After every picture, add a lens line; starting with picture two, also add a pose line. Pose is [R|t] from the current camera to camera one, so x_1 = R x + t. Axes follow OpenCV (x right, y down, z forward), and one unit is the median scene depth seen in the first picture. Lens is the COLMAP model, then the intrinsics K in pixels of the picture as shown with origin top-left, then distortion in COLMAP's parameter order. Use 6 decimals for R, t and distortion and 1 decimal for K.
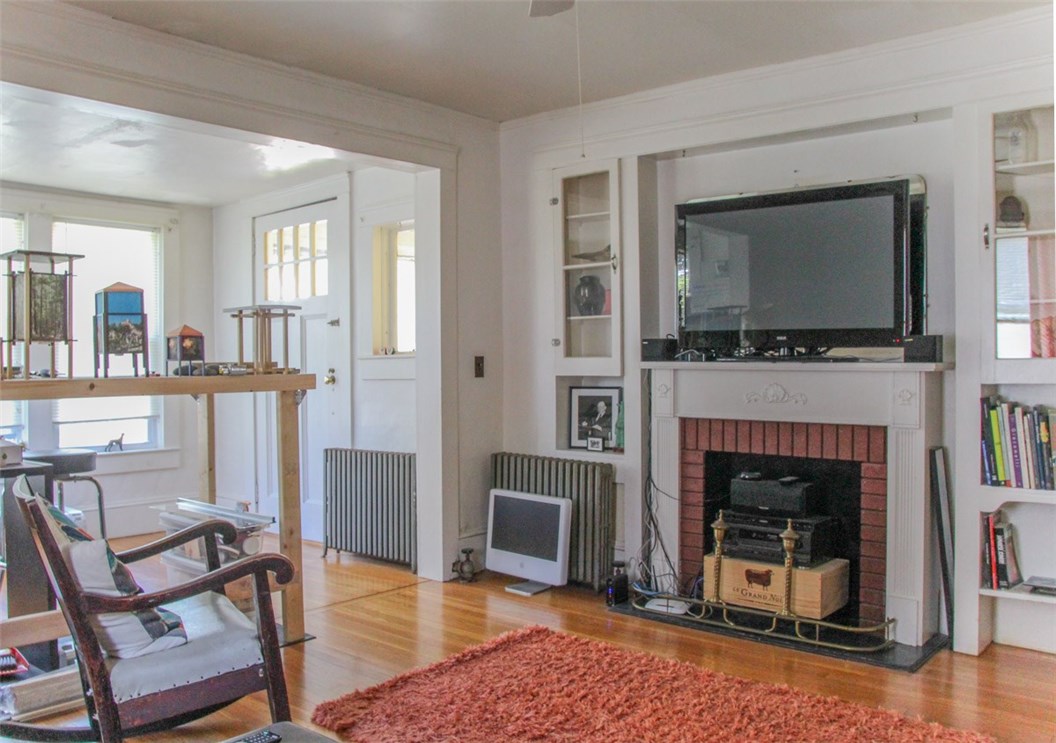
lens RADIAL K [[916.6, 0, 527.9], [0, 916.6, 375.2], [0, 0, 1]] dist [-0.054356, -0.011854]
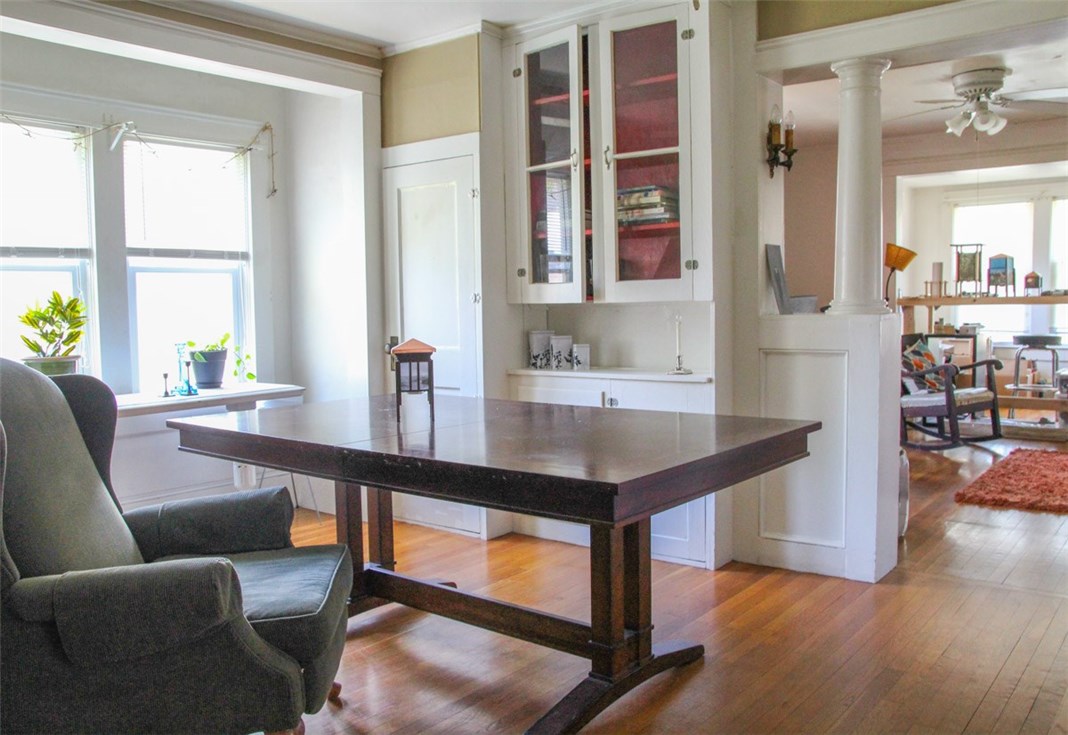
lens RADIAL K [[930.9, 0, 536.9], [0, 930.9, 367.4], [0, 0, 1]] dist [-0.011370, 0.004895]
pose [[0.076041, 0.077200, -0.994112, 1.570547], [0.003281, 0.996973, 0.077674, -0.004421], [0.997099, -0.009168, 0.075558, -0.271697]]
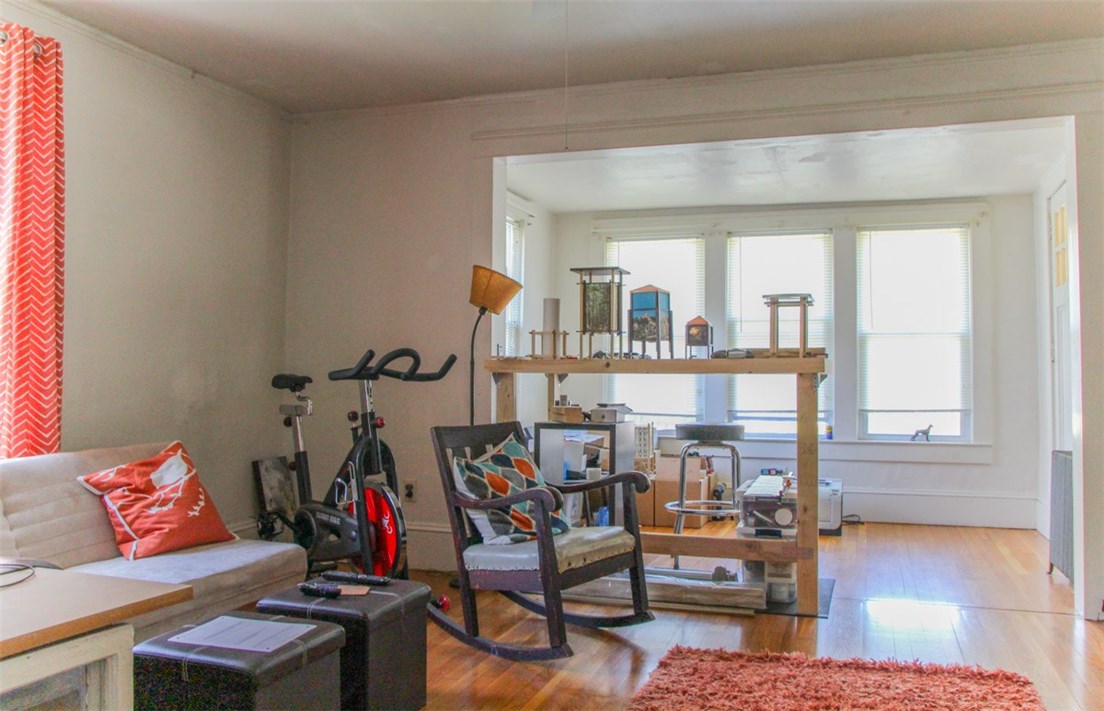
lens RADIAL K [[936.9, 0, 550.2], [0, 936.9, 351.6], [0, 0, 1]] dist [-0.073312, 0.011150]
pose [[0.379825, -0.013245, -0.924963, 0.654100], [-0.019273, 0.999567, -0.022228, 0.021796], [0.924857, 0.026270, 0.379406, 0.335690]]
